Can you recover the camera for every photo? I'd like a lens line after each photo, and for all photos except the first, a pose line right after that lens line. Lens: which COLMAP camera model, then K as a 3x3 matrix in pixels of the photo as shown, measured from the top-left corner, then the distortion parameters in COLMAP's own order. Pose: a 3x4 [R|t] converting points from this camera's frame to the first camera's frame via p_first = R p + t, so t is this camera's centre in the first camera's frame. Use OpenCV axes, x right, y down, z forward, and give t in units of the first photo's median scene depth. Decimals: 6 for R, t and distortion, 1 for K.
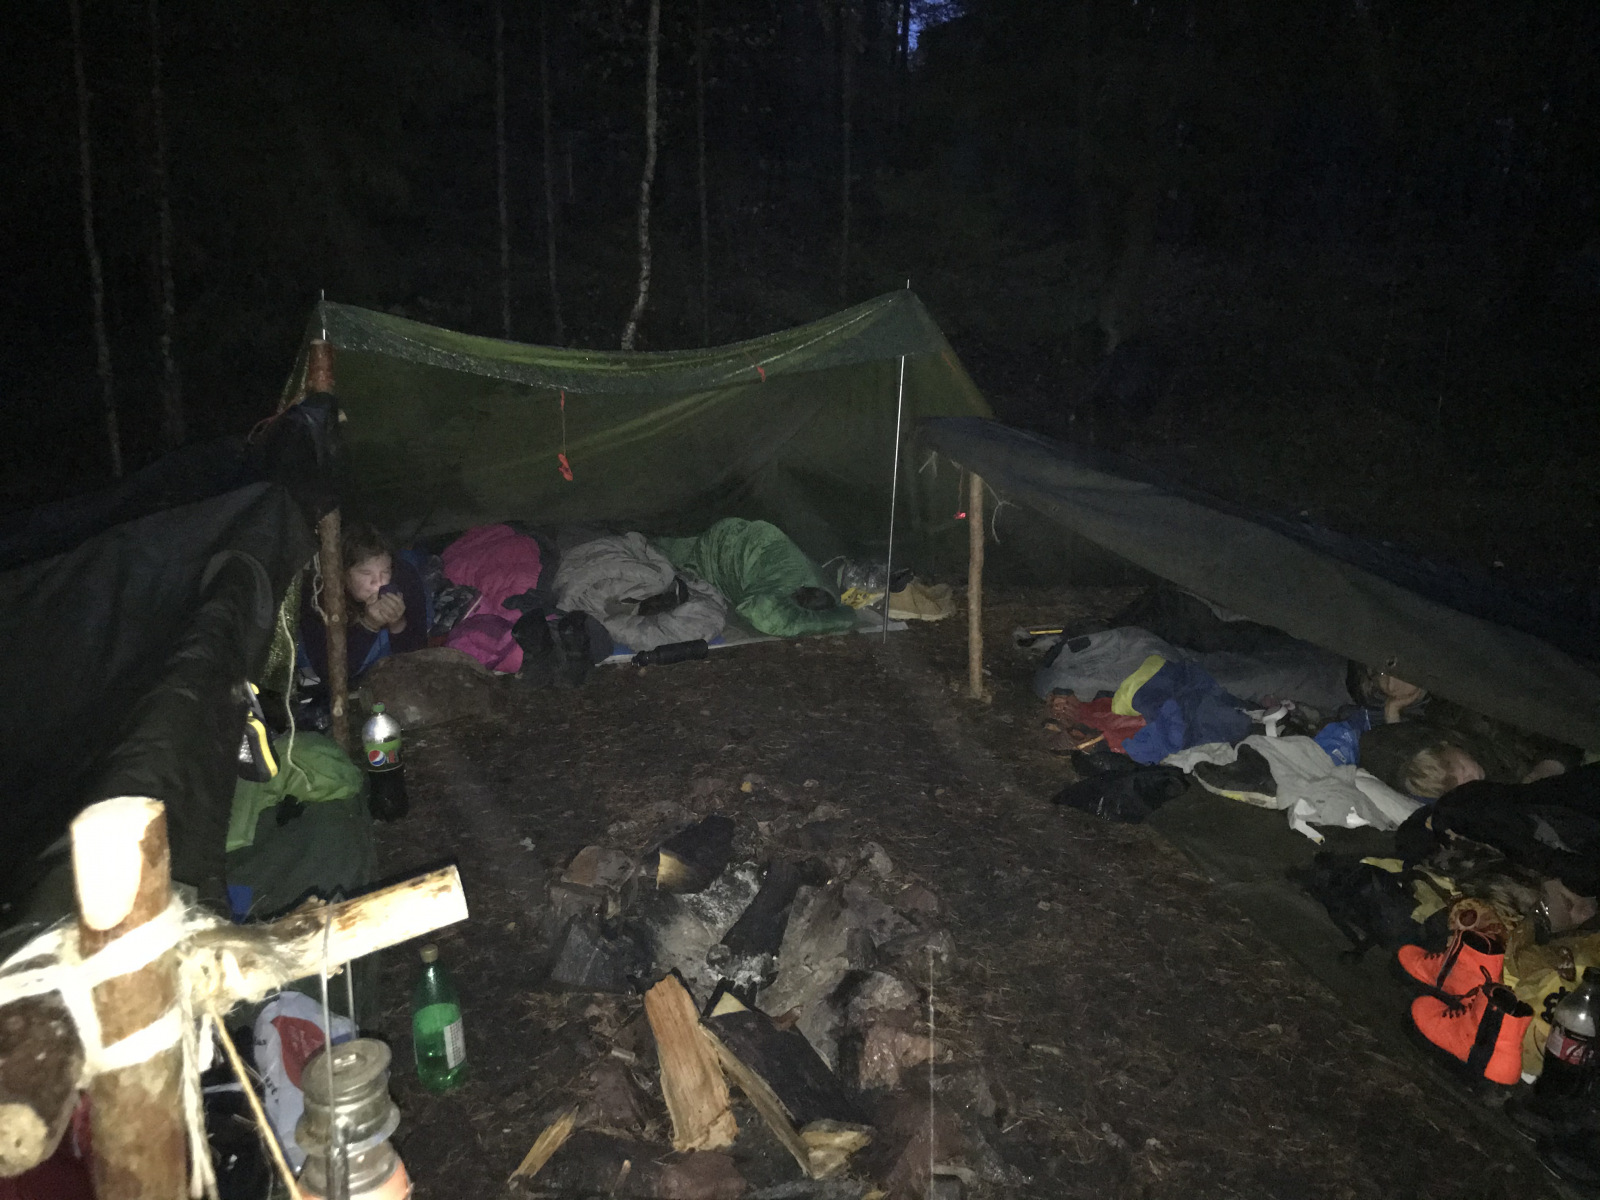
lens RADIAL K [[1271.6, 0, 809.4], [0, 1271.6, 603.7], [0, 0, 1]] dist [-0.006733, -0.003872]
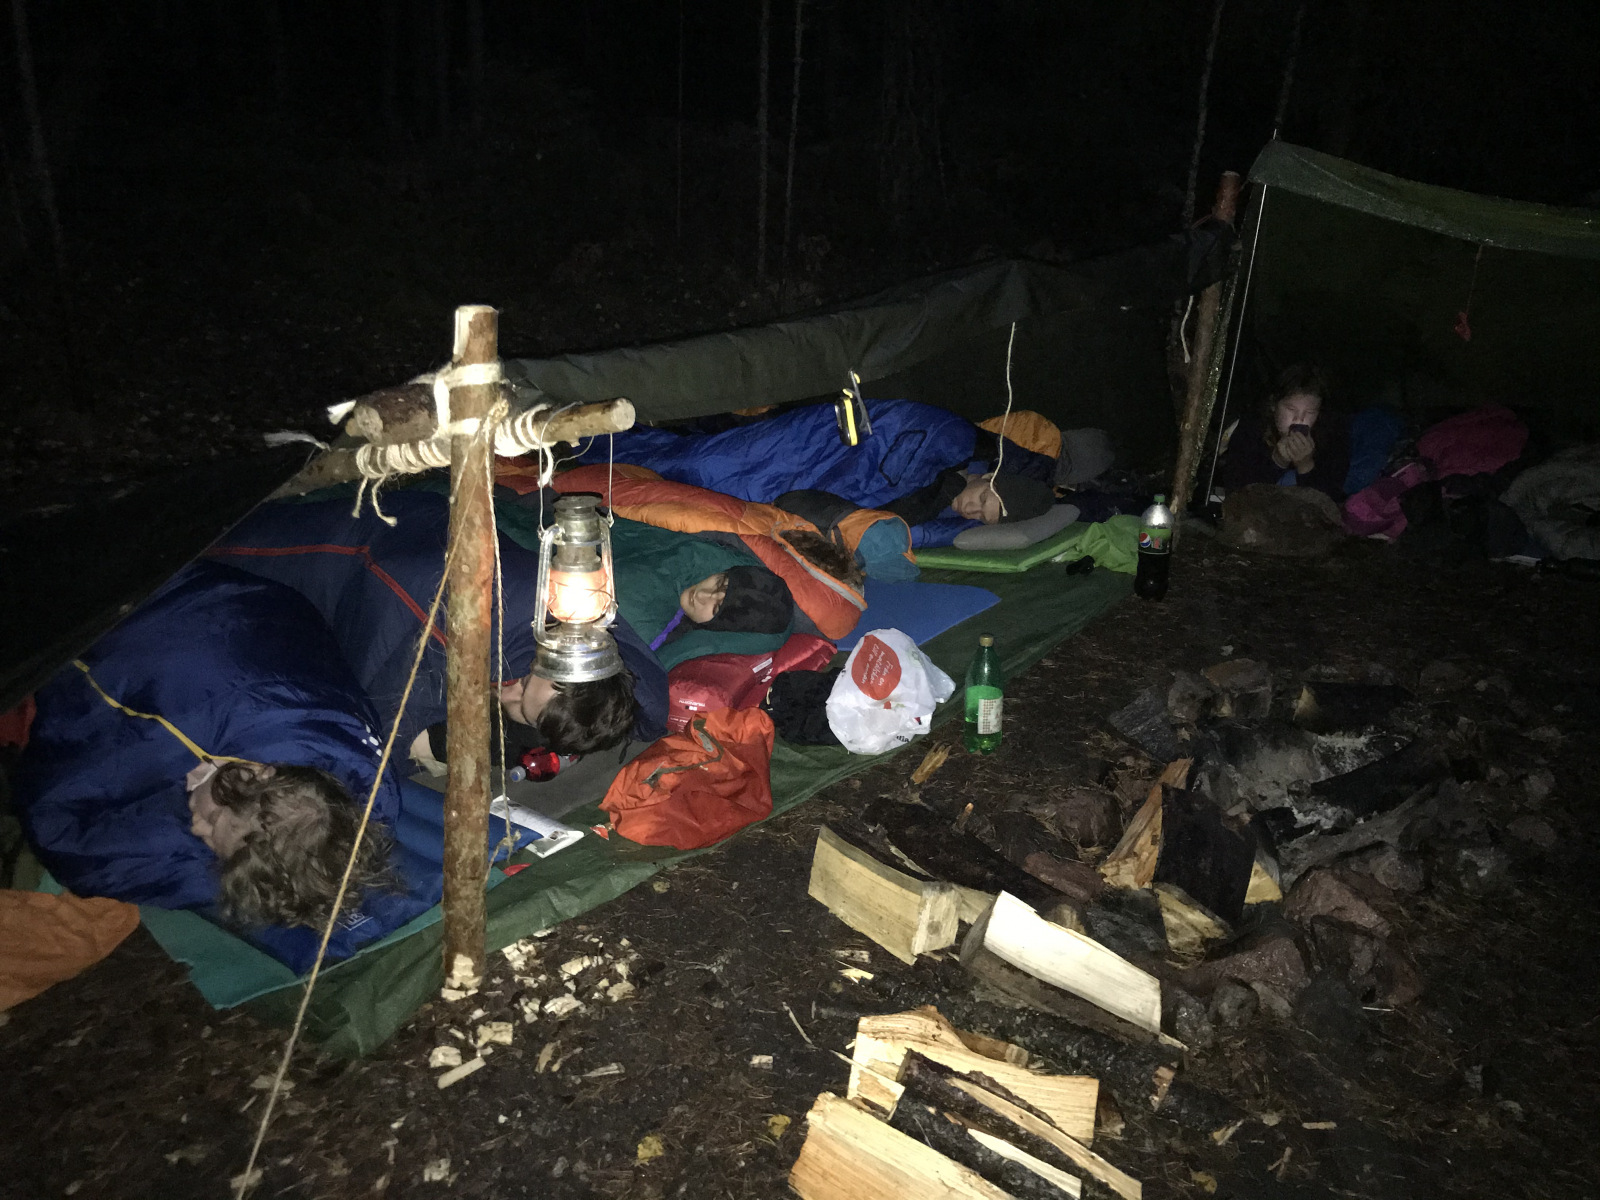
lens RADIAL K [[1271.6, 0, 809.4], [0, 1271.6, 603.7], [0, 0, 1]] dist [-0.006733, -0.003872]
pose [[0.601489, 0.288780, -0.744860, 0.404824], [-0.227985, 0.955655, 0.186402, 0.037288], [0.765659, 0.057698, 0.640654, 0.049528]]
